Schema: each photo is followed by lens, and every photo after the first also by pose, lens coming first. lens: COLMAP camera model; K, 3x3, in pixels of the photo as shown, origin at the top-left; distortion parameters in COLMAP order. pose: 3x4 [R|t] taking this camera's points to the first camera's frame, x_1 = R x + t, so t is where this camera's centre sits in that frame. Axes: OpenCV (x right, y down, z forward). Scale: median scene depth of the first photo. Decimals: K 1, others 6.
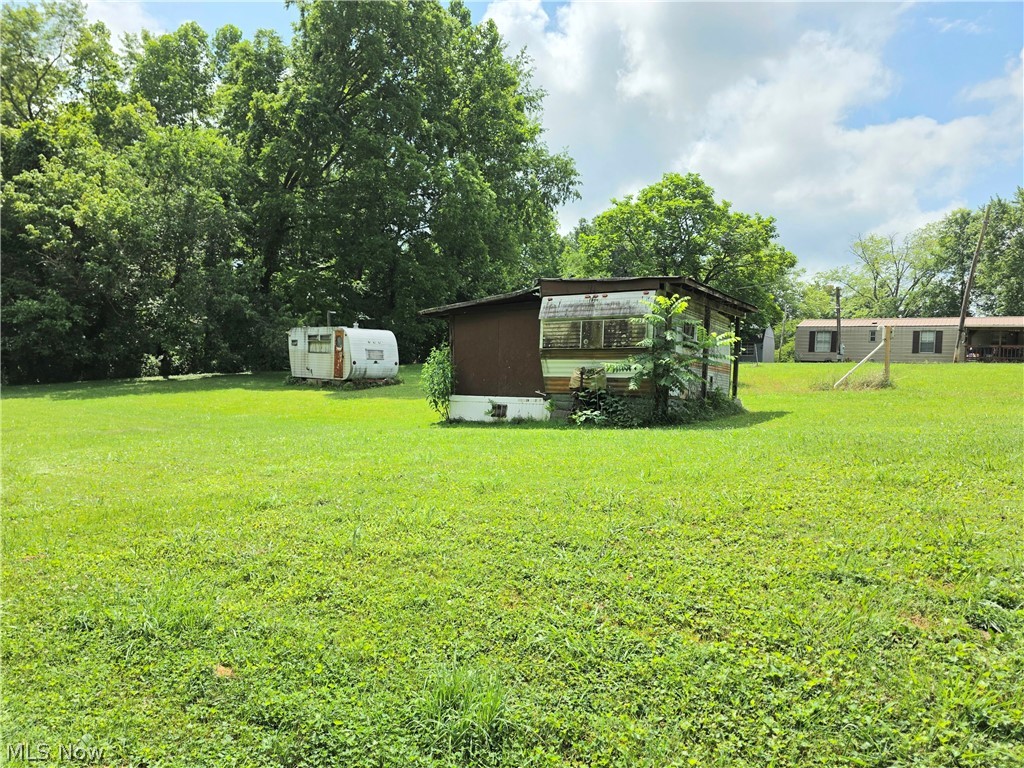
lens RADIAL K [[693.2, 0, 514.0], [0, 693.2, 382.3], [0, 0, 1]] dist [0.047482, -0.013140]
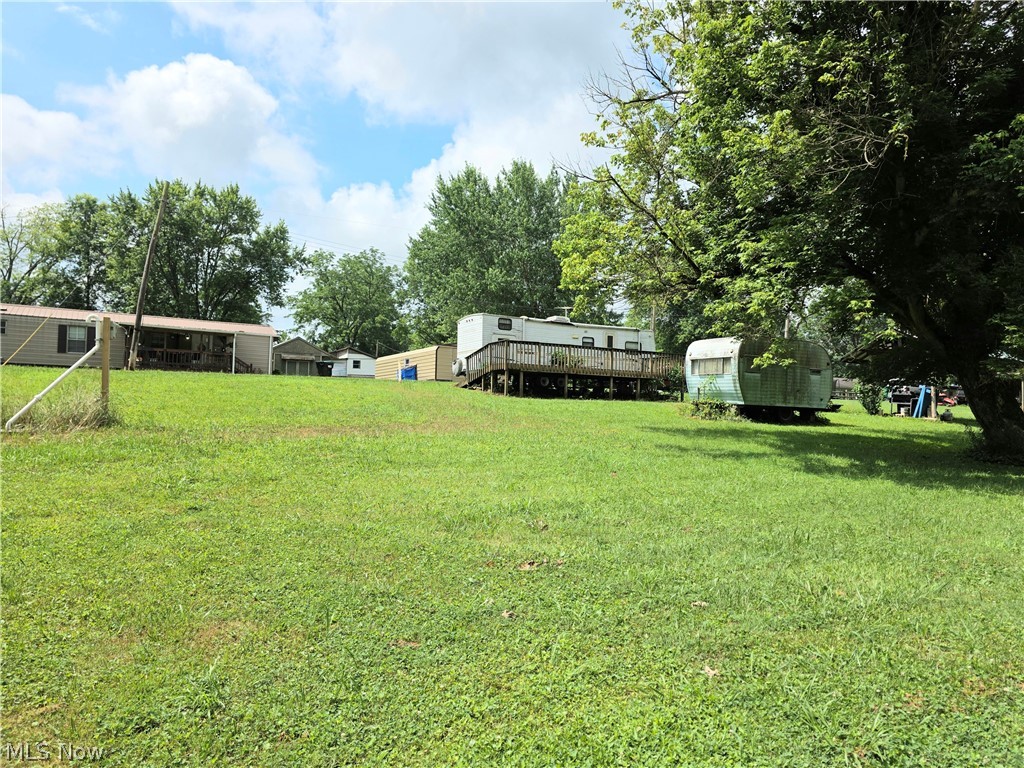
lens RADIAL K [[693.2, 0, 508.6], [0, 693.2, 384.8], [0, 0, 1]] dist [0.047482, -0.013140]
pose [[0.426472, -0.003675, 0.904493, 0.066988], [-0.006533, 0.999953, 0.007143, -0.014384], [-0.904477, -0.008955, 0.426428, 0.205844]]
